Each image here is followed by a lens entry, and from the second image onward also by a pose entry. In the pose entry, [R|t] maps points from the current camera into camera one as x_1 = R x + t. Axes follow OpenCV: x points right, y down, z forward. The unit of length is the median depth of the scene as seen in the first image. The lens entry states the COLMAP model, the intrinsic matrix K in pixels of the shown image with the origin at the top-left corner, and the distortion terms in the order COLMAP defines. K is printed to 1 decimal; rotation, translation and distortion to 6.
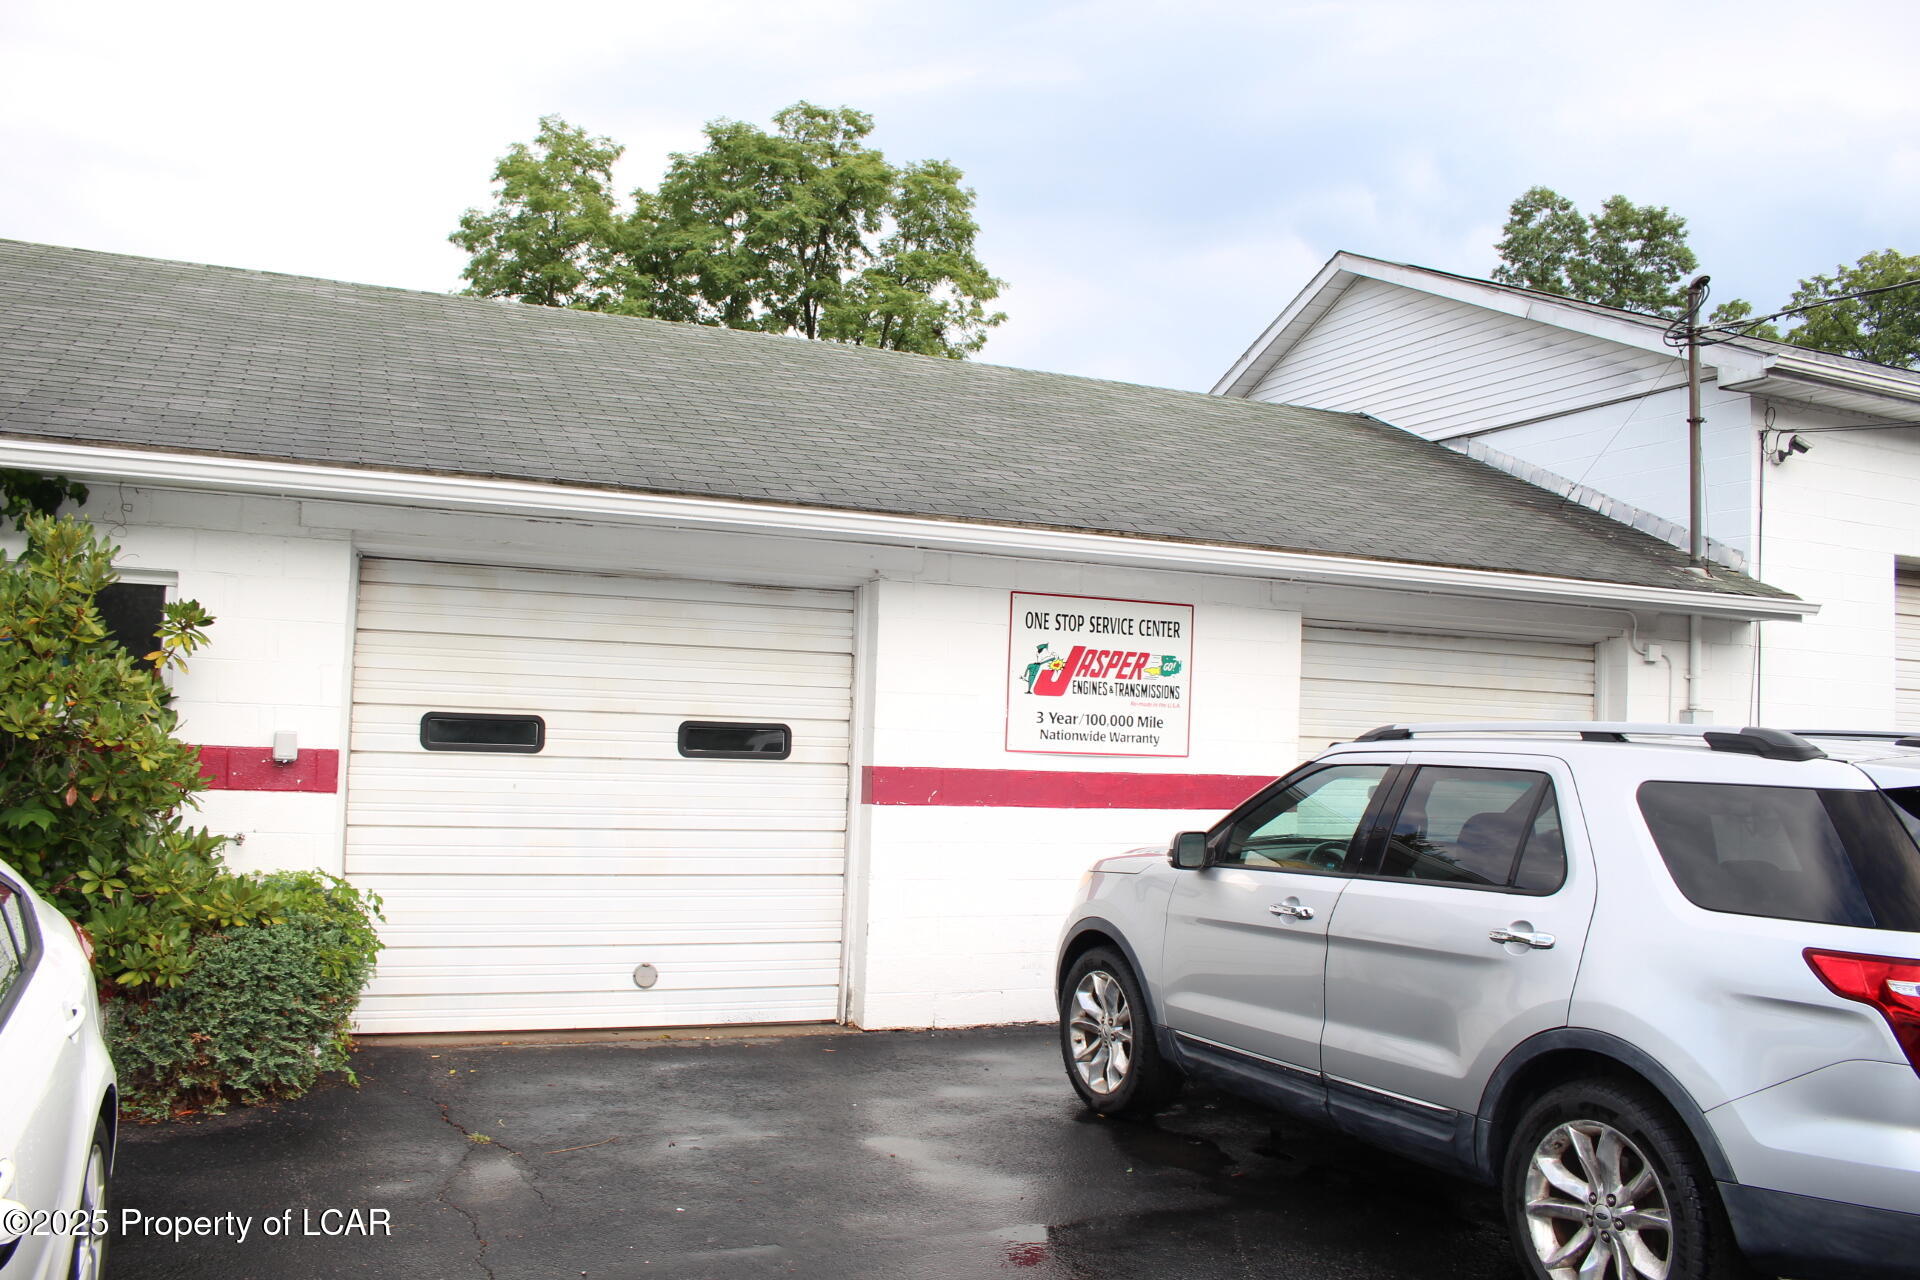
lens RADIAL K [[1588.7, 0, 940.5], [0, 1588.7, 632.9], [0, 0, 1]] dist [-0.162438, 0.137322]
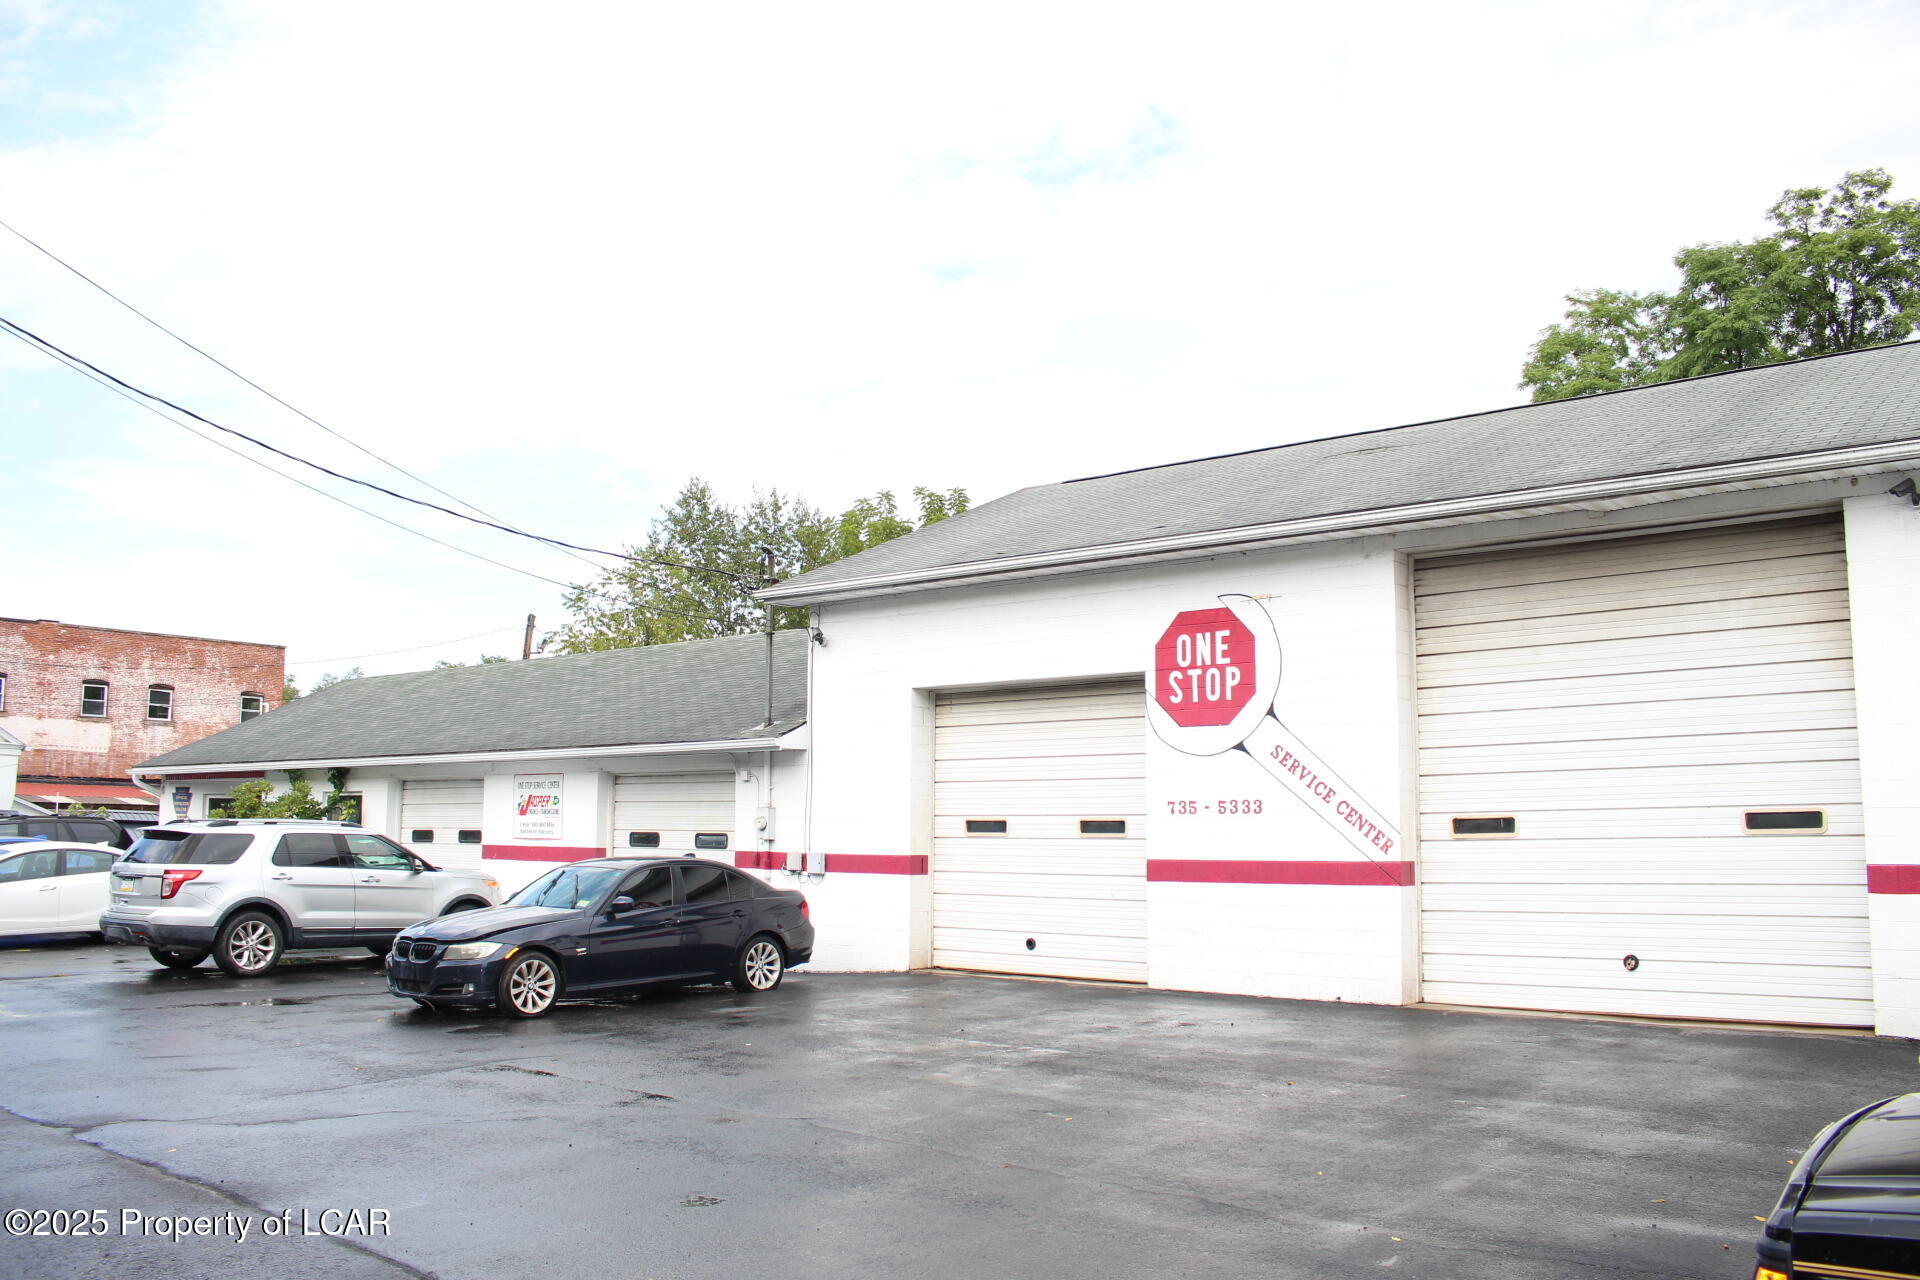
lens RADIAL K [[1588.7, 0, 940.5], [0, 1588.7, 632.9], [0, 0, 1]] dist [-0.162438, 0.137322]
pose [[0.442279, -0.147859, -0.884605, 2.808159], [0.069576, 0.989001, -0.130522, 0.134033], [0.894175, -0.003820, 0.447702, 0.532771]]
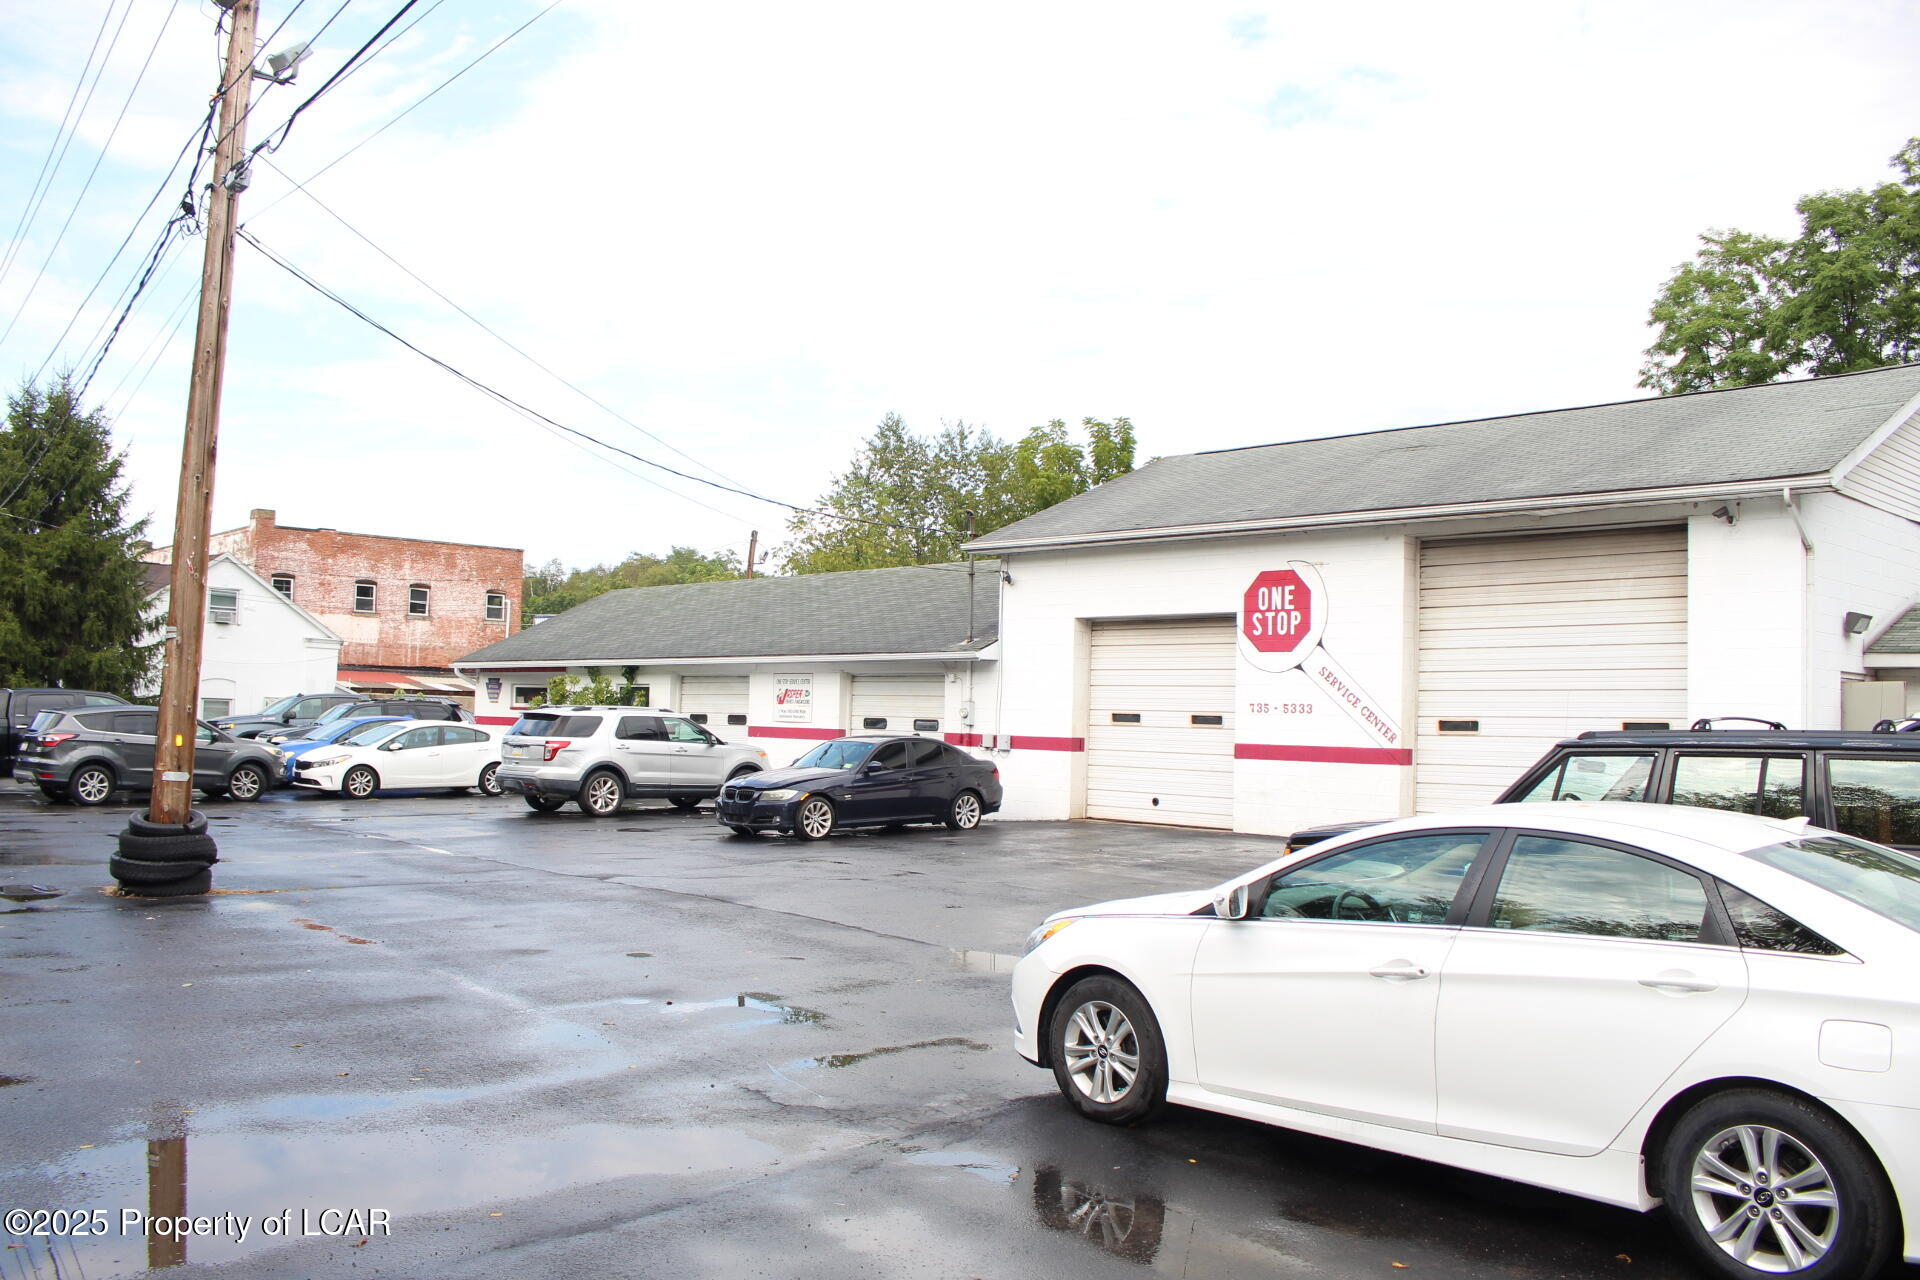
lens RADIAL K [[1590.4, 0, 925.6], [0, 1590.4, 650.2], [0, 0, 1]] dist [-0.152465, 0.112165]
pose [[0.333269, -0.070012, -0.940229, 3.578043], [0.048347, 0.997196, -0.057117, 0.142232], [0.941592, -0.026422, 0.335719, 0.196795]]
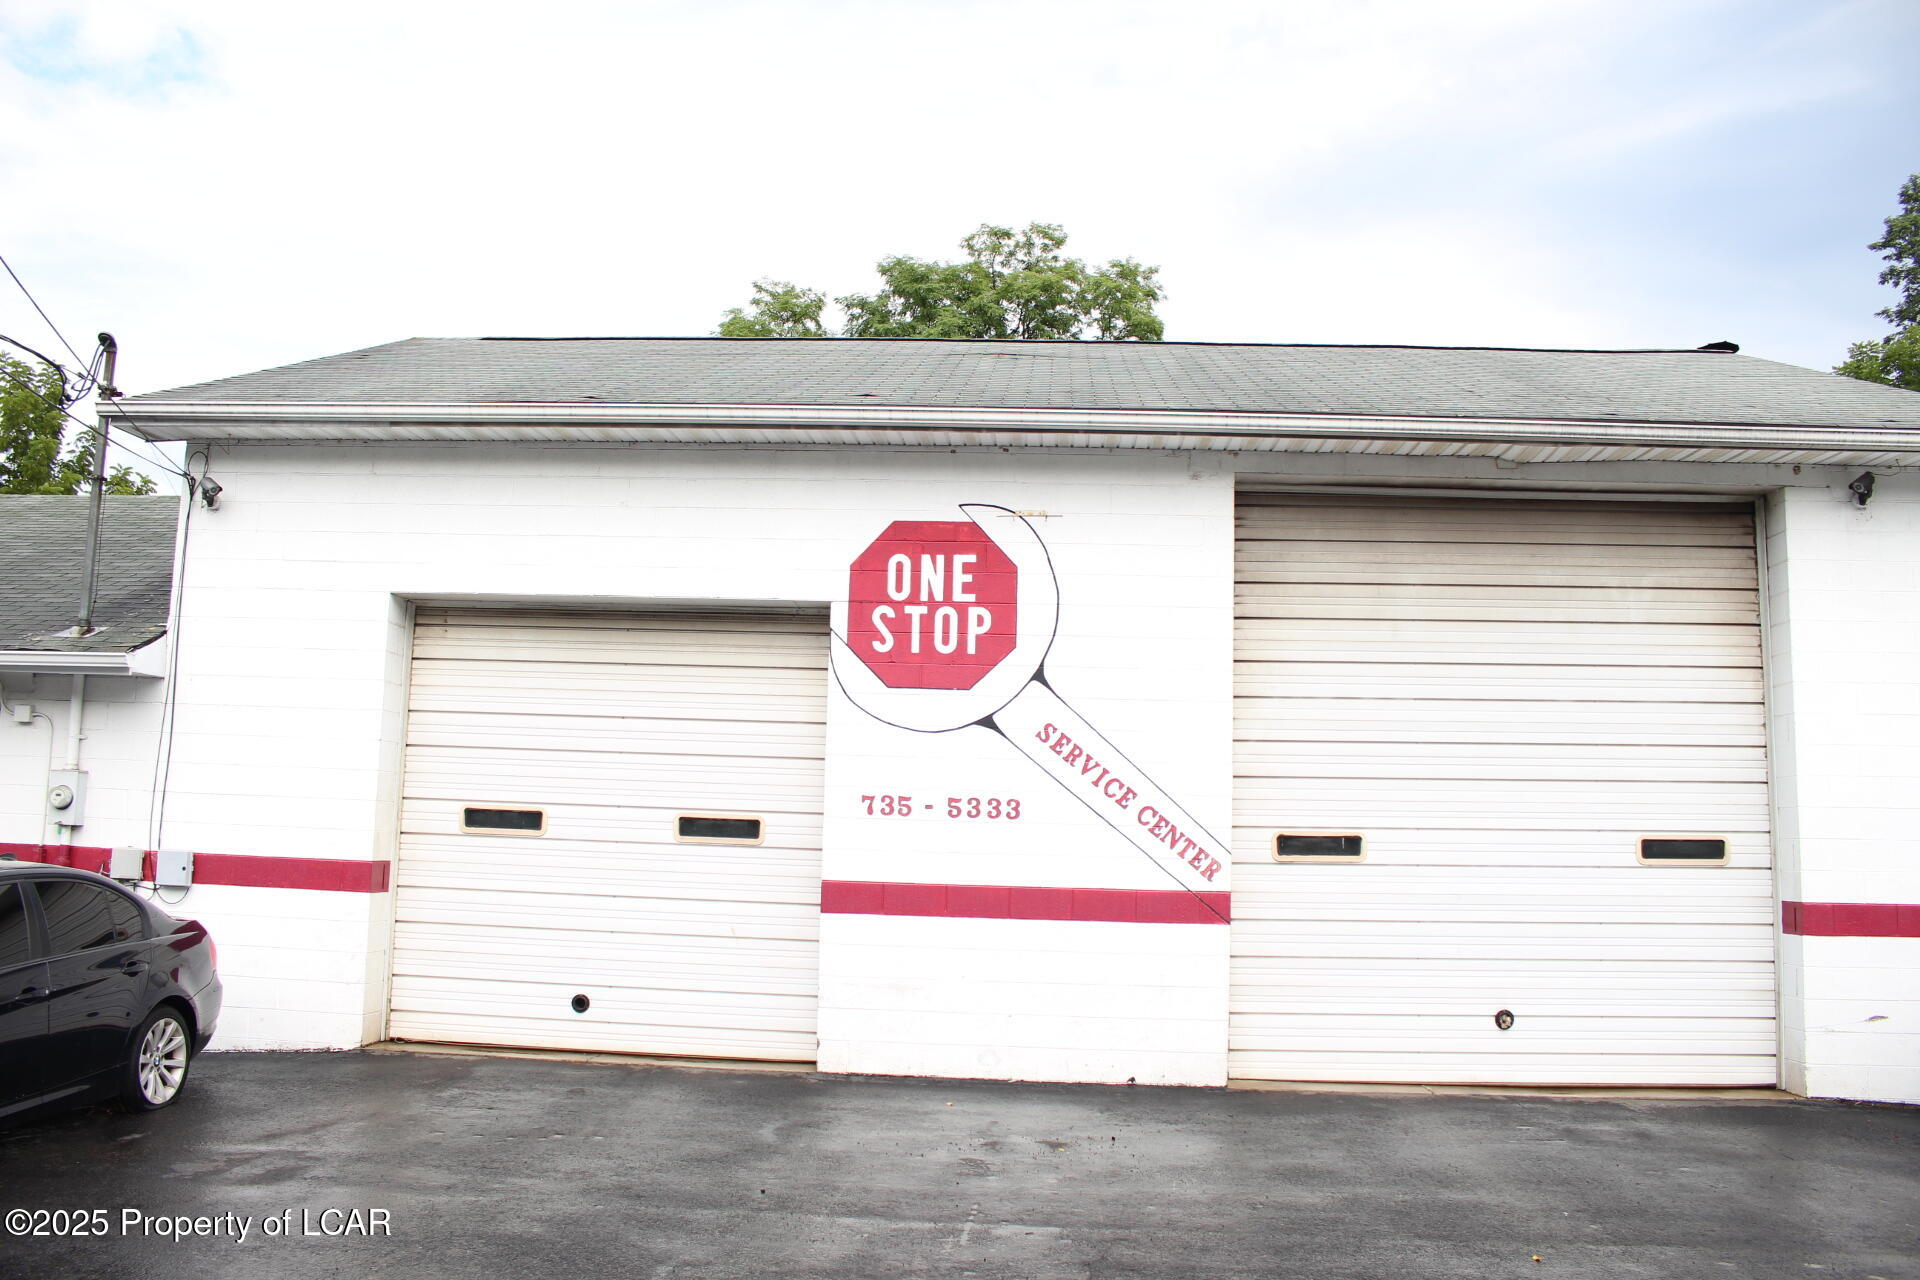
lens RADIAL K [[1588.7, 0, 940.5], [0, 1588.7, 632.9], [0, 0, 1]] dist [-0.162438, 0.137322]
pose [[0.893476, -0.069939, -0.443632, 1.893990], [0.033985, 0.995497, -0.088494, 0.091722], [0.447824, 0.063991, 0.891829, 0.496440]]
